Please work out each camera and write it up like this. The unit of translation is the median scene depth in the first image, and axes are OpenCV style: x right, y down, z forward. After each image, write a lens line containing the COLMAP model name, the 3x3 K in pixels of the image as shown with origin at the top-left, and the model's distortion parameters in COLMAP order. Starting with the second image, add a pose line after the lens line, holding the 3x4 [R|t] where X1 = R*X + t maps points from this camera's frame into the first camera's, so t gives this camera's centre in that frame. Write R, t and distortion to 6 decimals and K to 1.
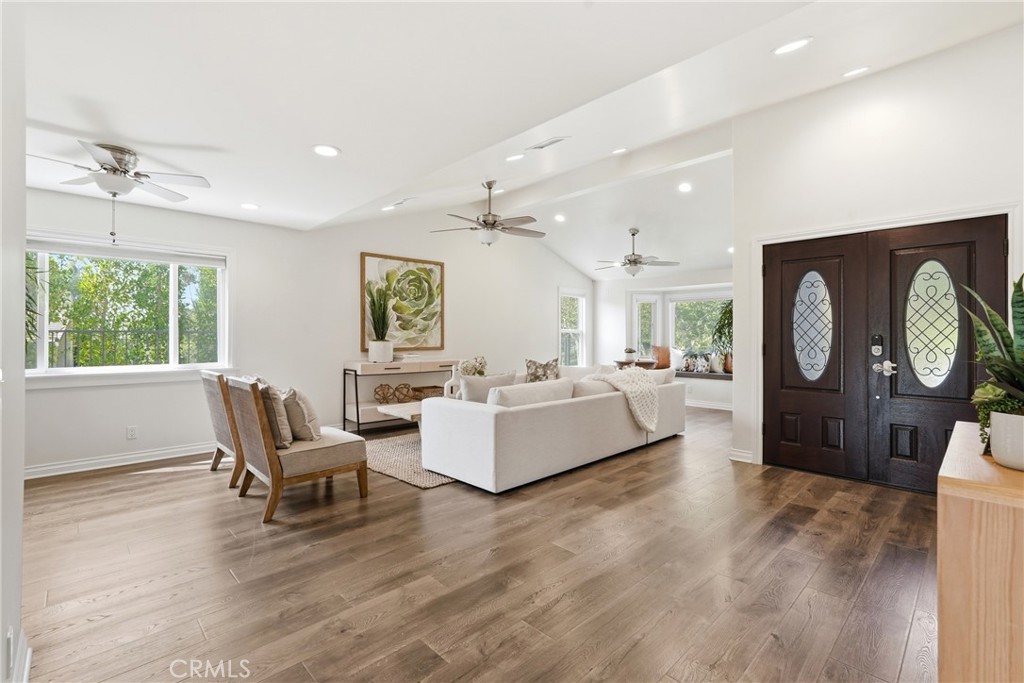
lens RADIAL K [[459.3, 0, 512.8], [0, 459.3, 336.5], [0, 0, 1]] dist [-0.012017, 0.006689]
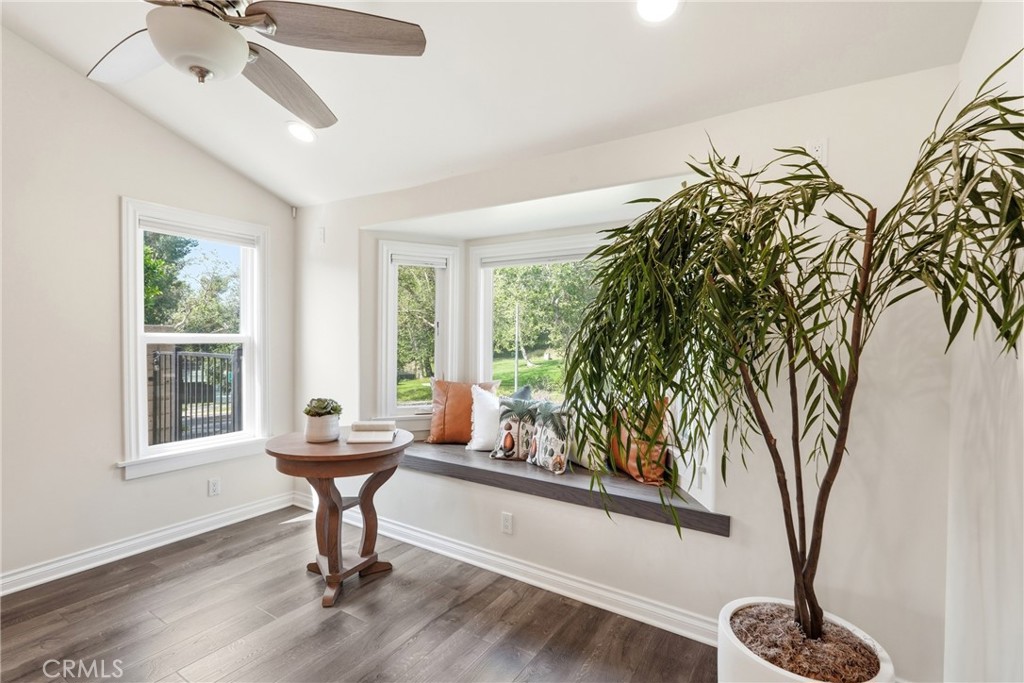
lens RADIAL K [[476.0, 0, 508.0], [0, 476.0, 341.4], [0, 0, 1]] dist [0.003835, 0.000149]
pose [[0.975136, 0.007823, 0.221470, 0.379148], [-0.010301, 0.999897, 0.010036, -0.021391], [-0.221369, -0.012068, 0.975115, 0.826073]]
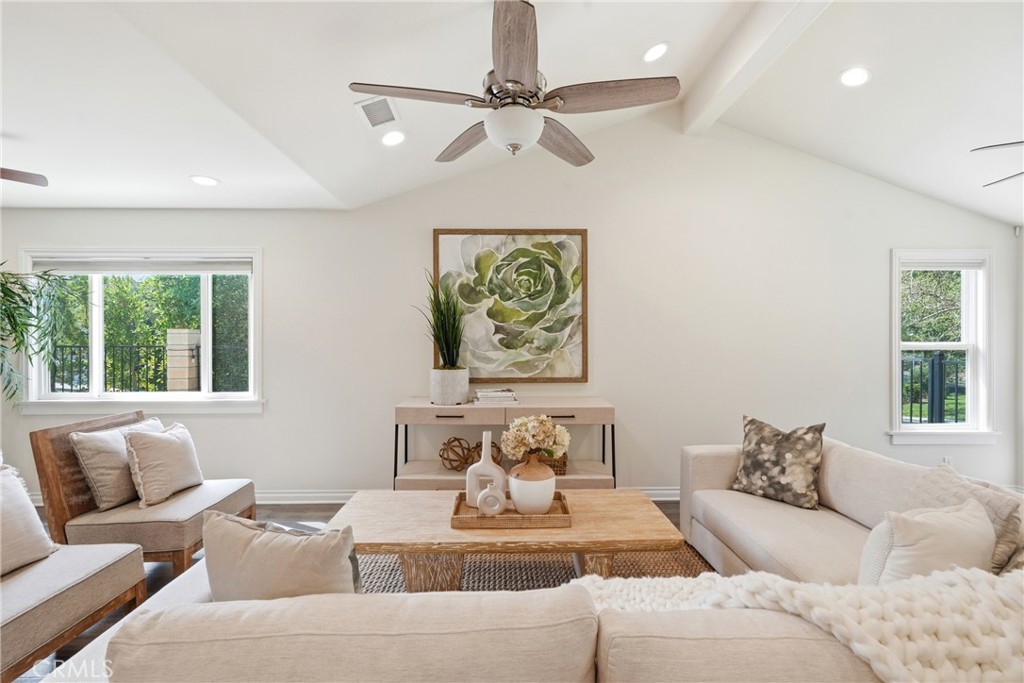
lens RADIAL K [[459.3, 0, 507.9], [0, 459.3, 338.8], [0, 0, 1]] dist [-0.012017, 0.006689]
pose [[0.731975, 0.001492, -0.681330, 0.171030], [0.000693, 0.999995, 0.002934, -0.028047], [0.681331, -0.002620, 0.731971, 0.538008]]
